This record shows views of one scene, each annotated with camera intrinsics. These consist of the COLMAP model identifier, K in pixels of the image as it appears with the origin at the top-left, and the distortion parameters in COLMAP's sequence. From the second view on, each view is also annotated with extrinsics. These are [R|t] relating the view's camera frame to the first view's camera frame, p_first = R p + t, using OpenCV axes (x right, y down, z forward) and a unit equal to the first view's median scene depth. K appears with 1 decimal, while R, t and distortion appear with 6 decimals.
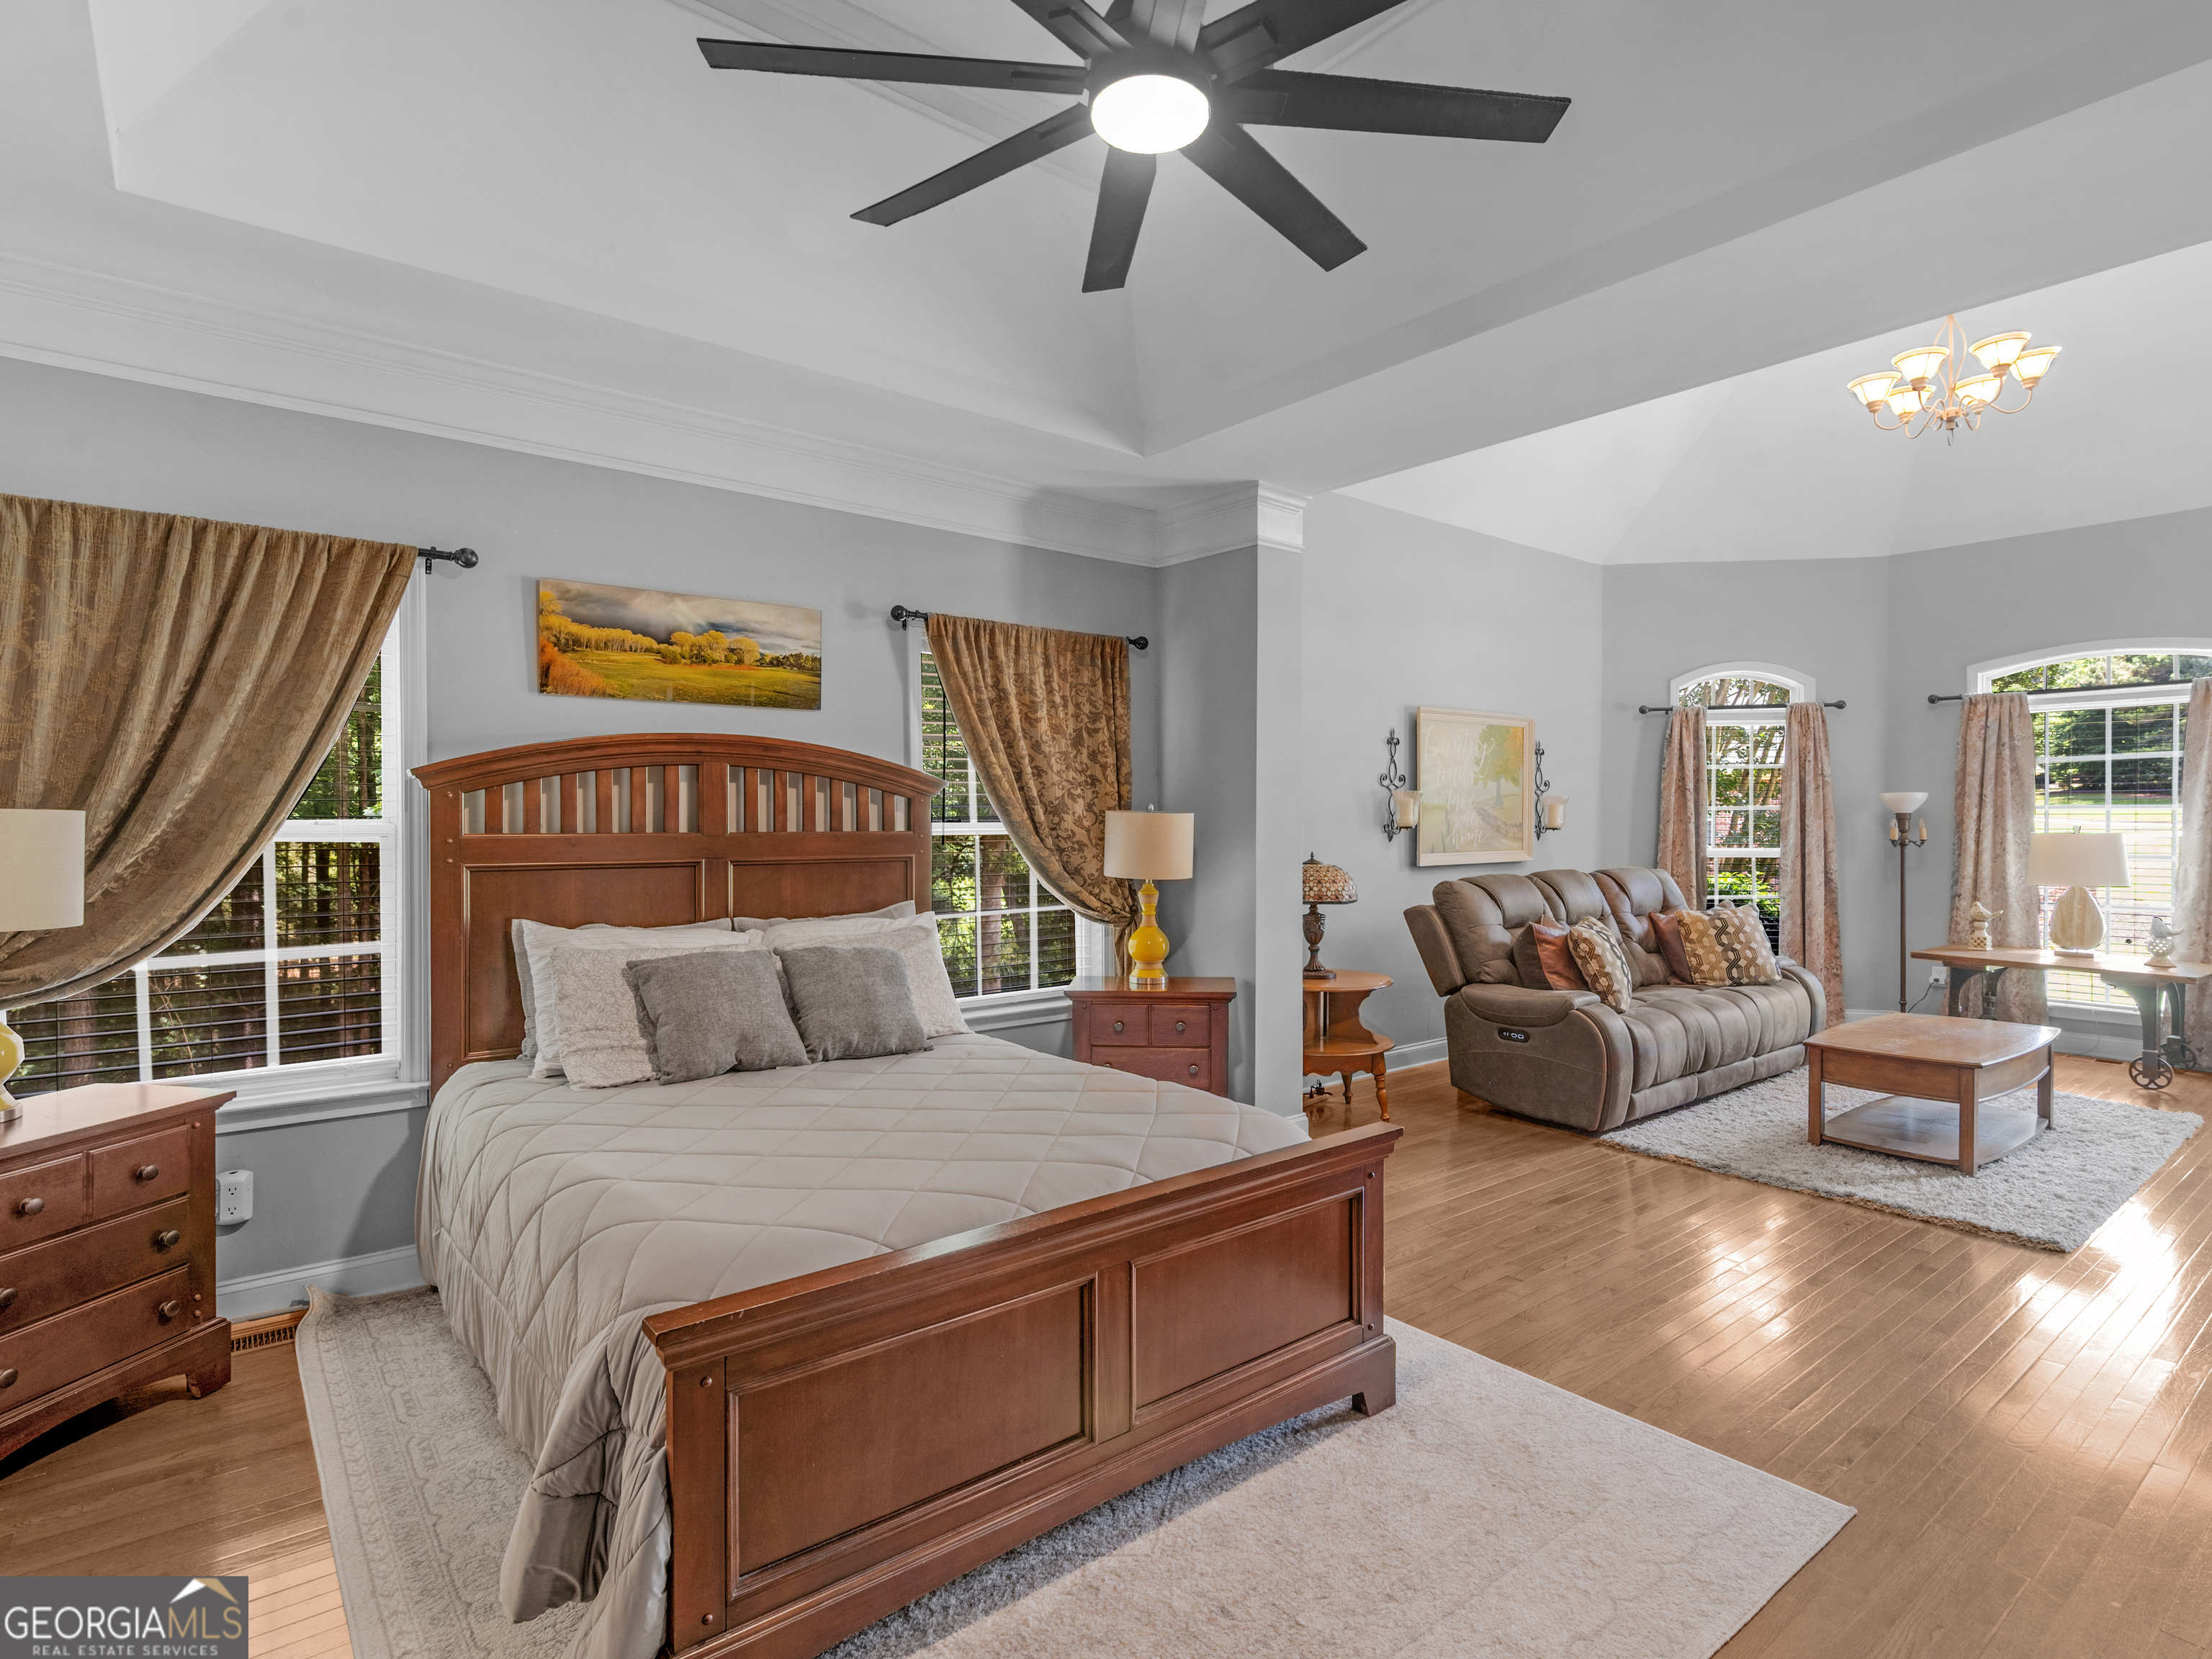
lens RADIAL K [[1145.6, 0, 1105.2], [0, 1145.6, 820.7], [0, 0, 1]] dist [-0.004458, 0.002003]
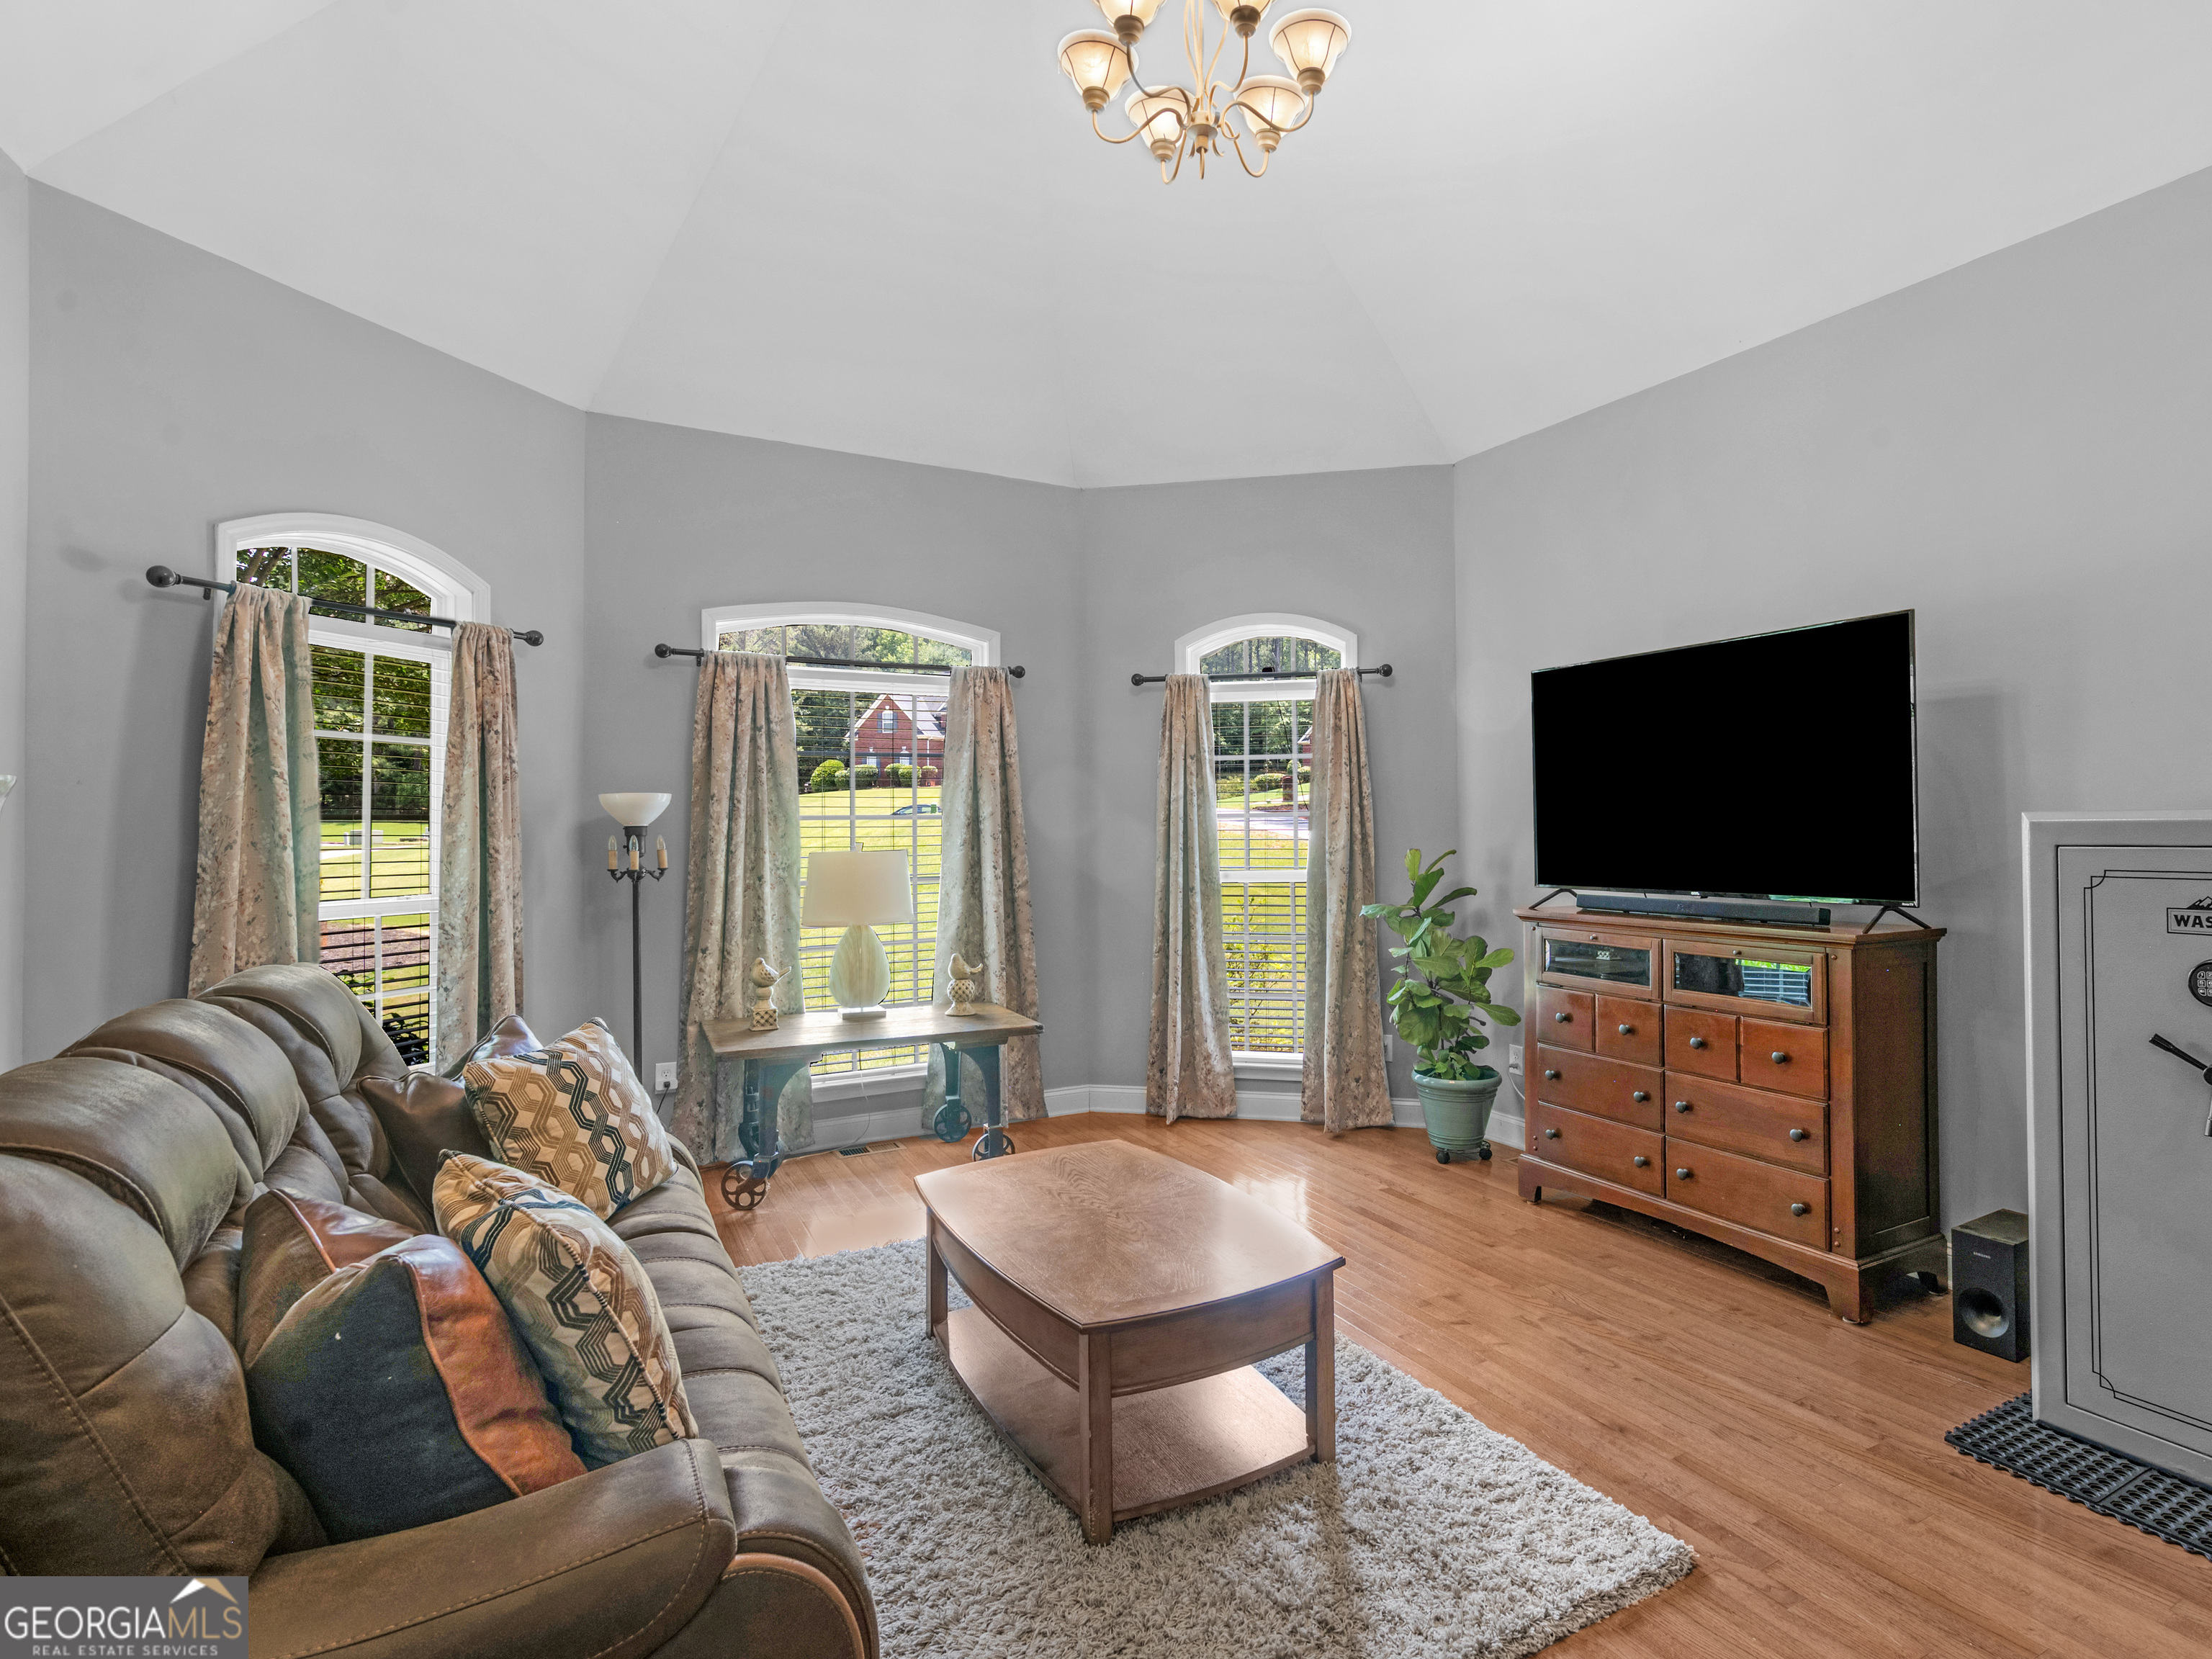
lens RADIAL K [[1145.6, 0, 1117.3], [0, 1145.6, 820.7], [0, 0, 1]] dist [-0.004458, 0.002003]
pose [[0.131965, 0.006861, 0.991231, 0.122499], [0.009115, 0.999925, -0.008135, -0.002510], [-0.991212, 0.010108, 0.131892, 0.690593]]
